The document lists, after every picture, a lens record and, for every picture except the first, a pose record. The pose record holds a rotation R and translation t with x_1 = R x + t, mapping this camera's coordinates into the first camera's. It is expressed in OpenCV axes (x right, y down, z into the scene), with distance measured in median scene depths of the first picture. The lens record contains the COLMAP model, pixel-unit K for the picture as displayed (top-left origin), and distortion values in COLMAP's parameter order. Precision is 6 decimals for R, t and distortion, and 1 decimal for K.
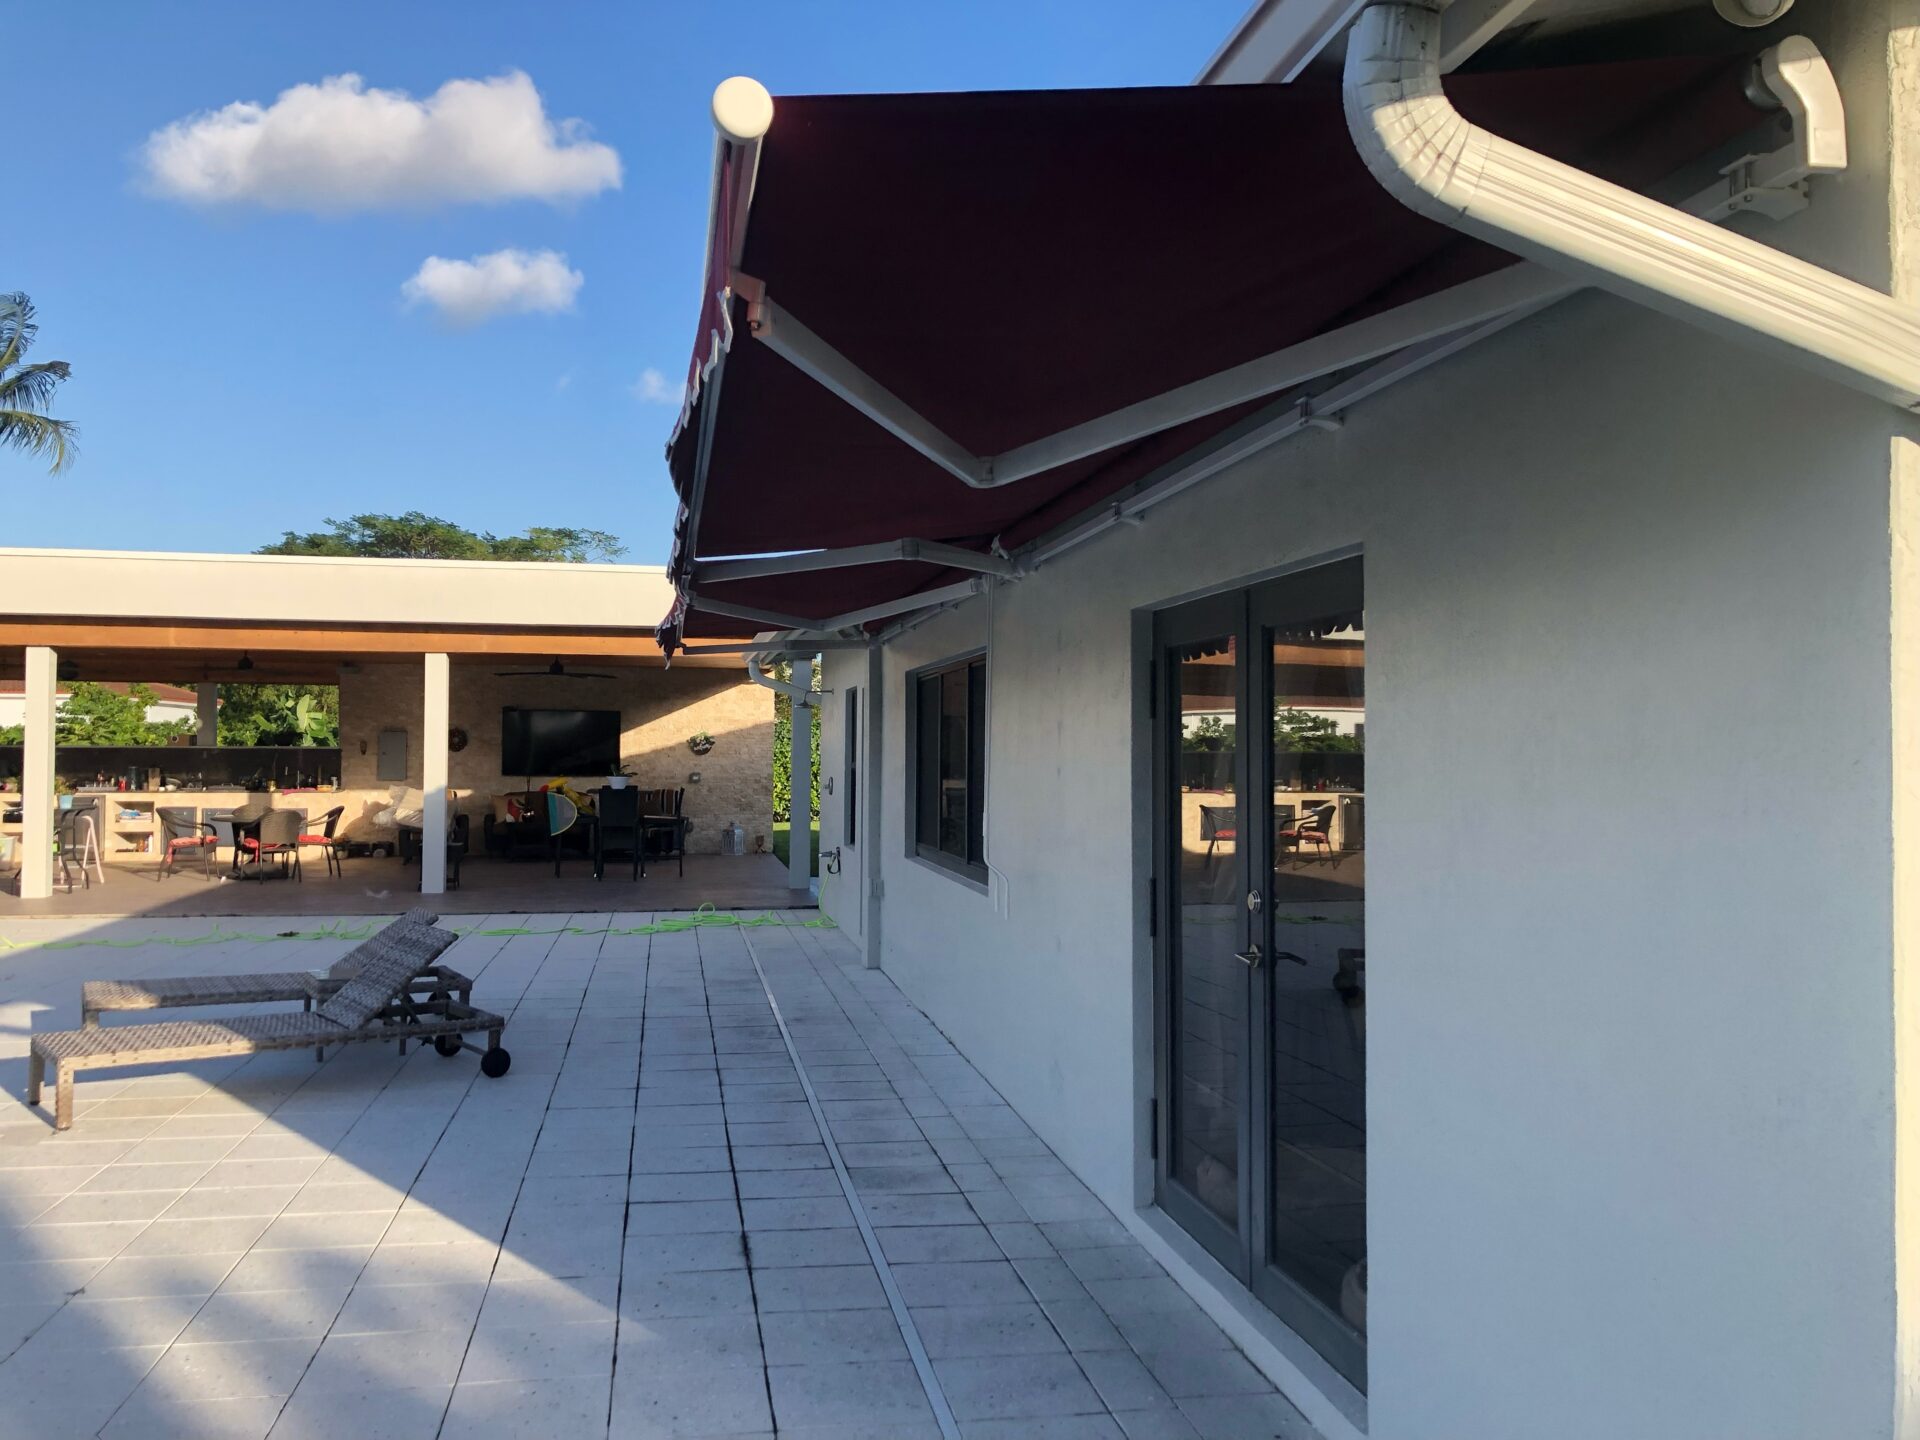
lens RADIAL K [[1550.4, 0, 944.0], [0, 1550.4, 703.0], [0, 0, 1]] dist [0.003302, -0.002856]
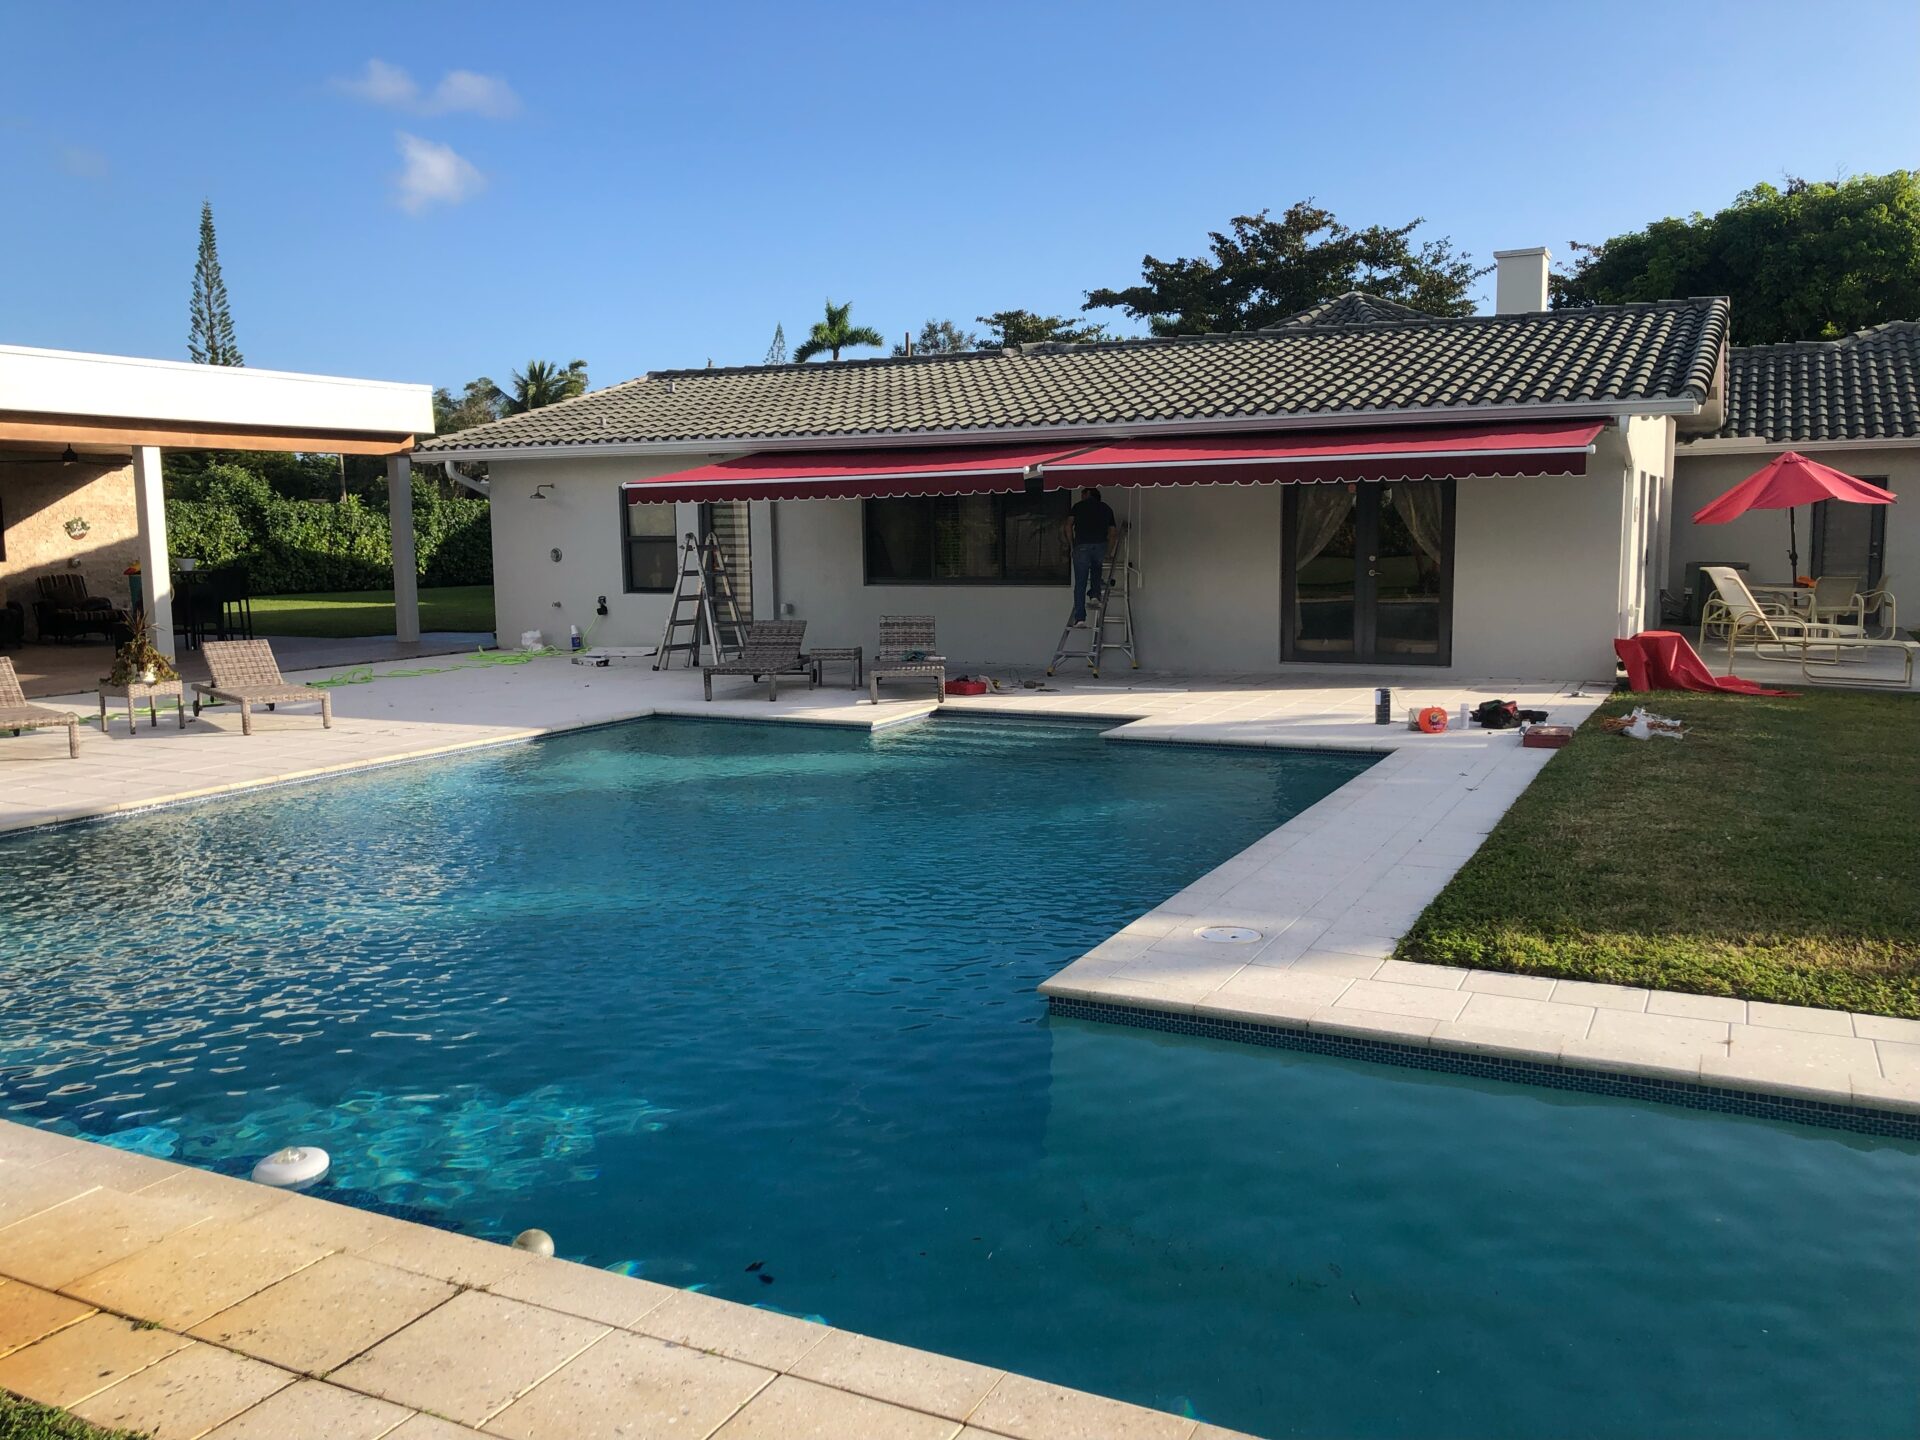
lens RADIAL K [[1554.0, 0, 960.0], [0, 1554.0, 720.0], [0, 0, 1]] dist [0.010561, 0.003794]
pose [[0.594717, -0.112475, 0.796029, -1.064402], [-0.008867, 0.989187, 0.146393, -0.009340], [-0.803886, -0.094121, 0.587289, -0.141748]]
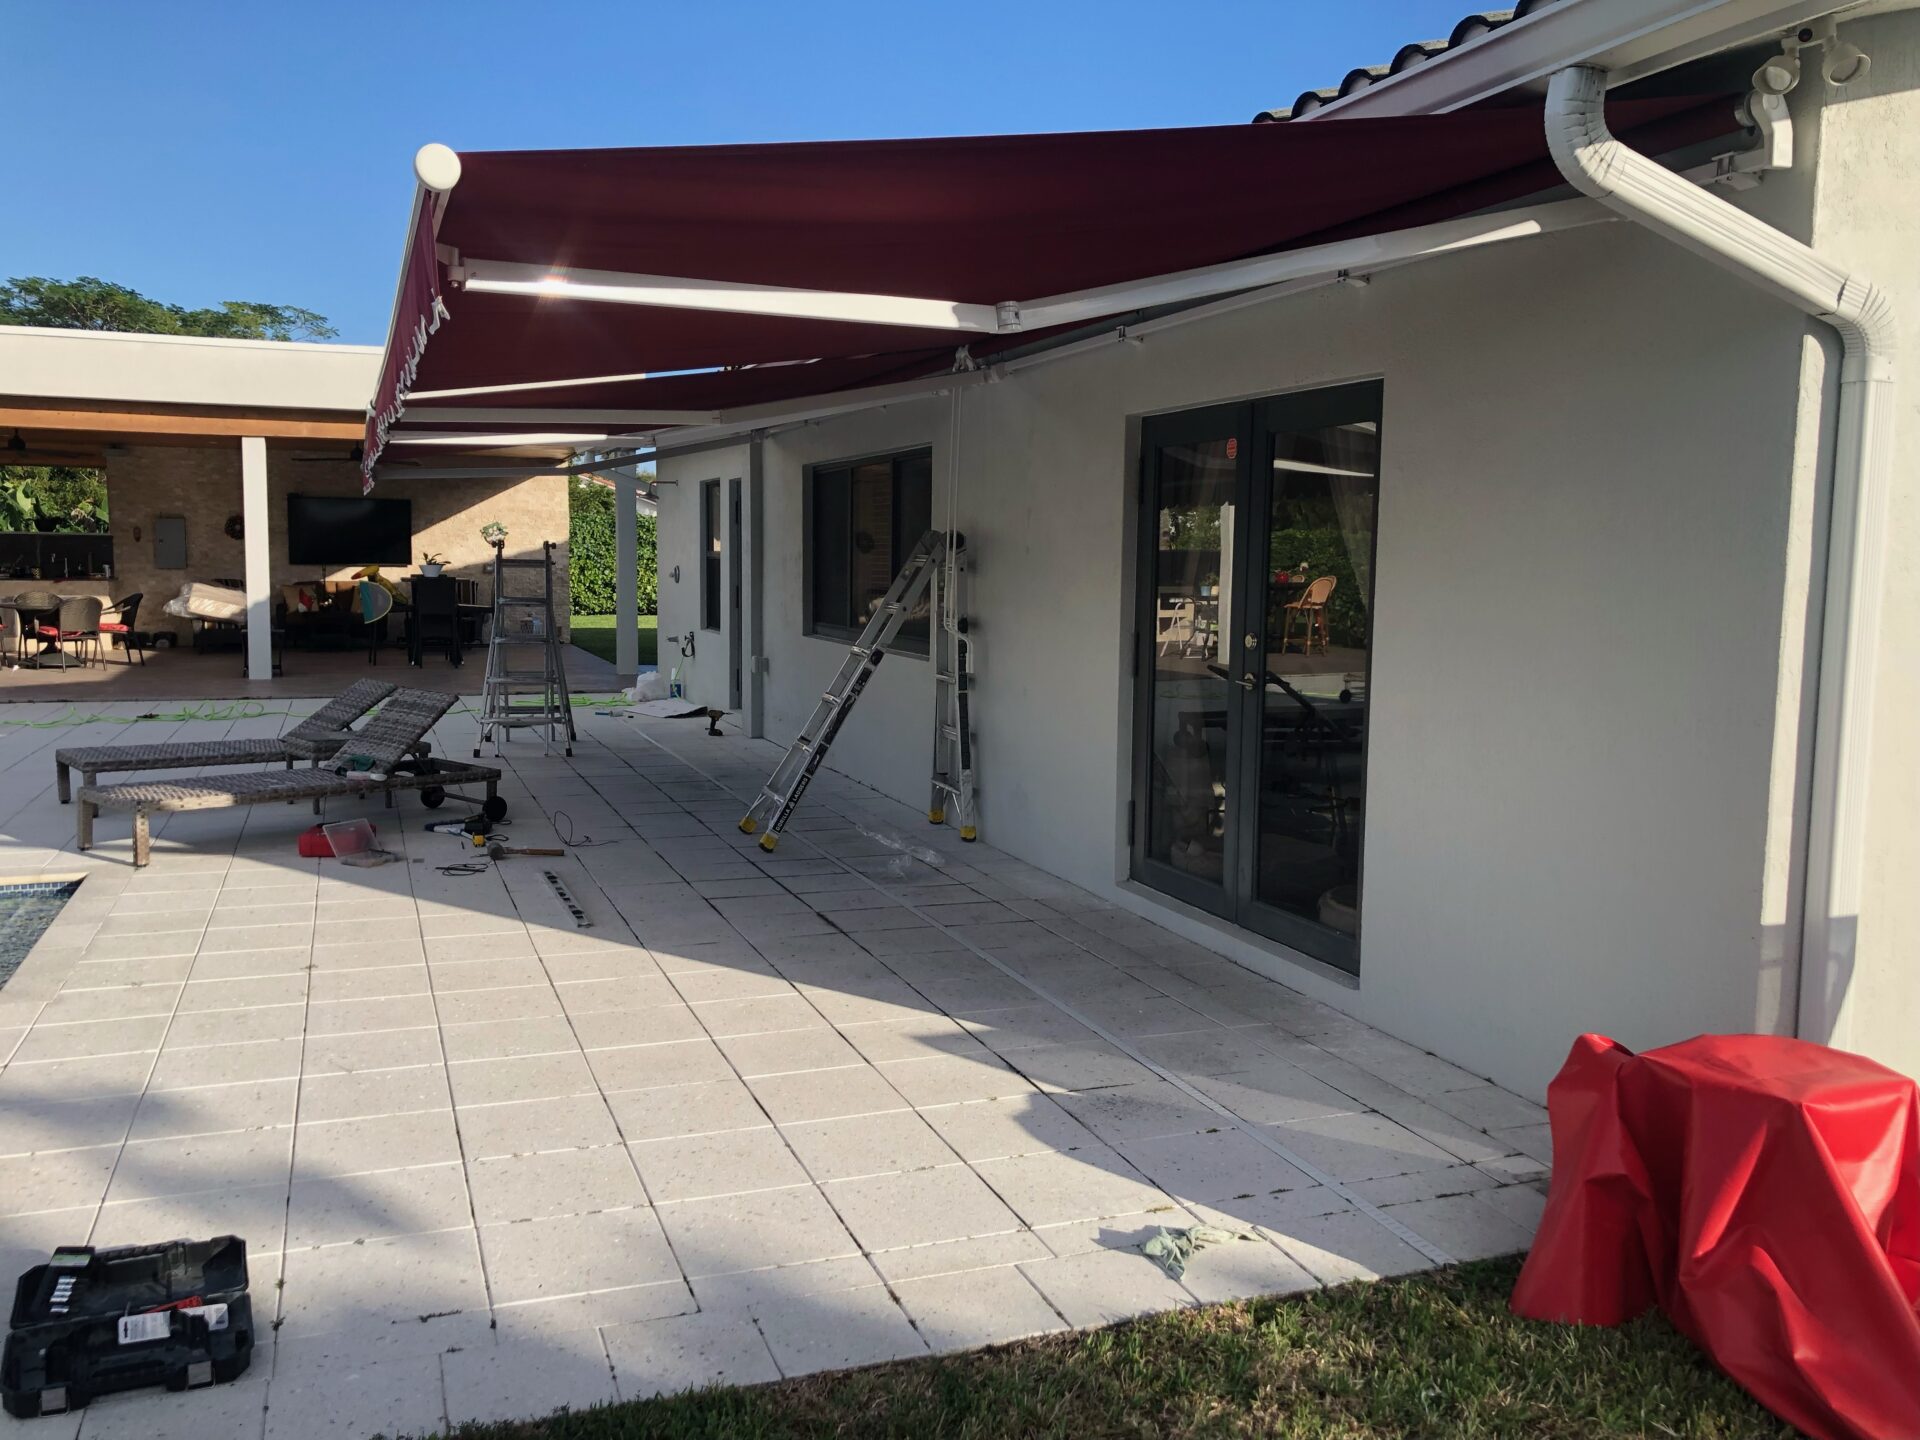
lens RADIAL K [[1554.0, 0, 960.0], [0, 1554.0, 720.0], [0, 0, 1]] dist [0.010561, 0.003794]
pose [[0.980495, -0.012092, 0.196173, -0.101216], [-0.015028, 0.990572, 0.136168, 0.005195], [-0.195970, -0.136460, 0.971069, -0.087113]]
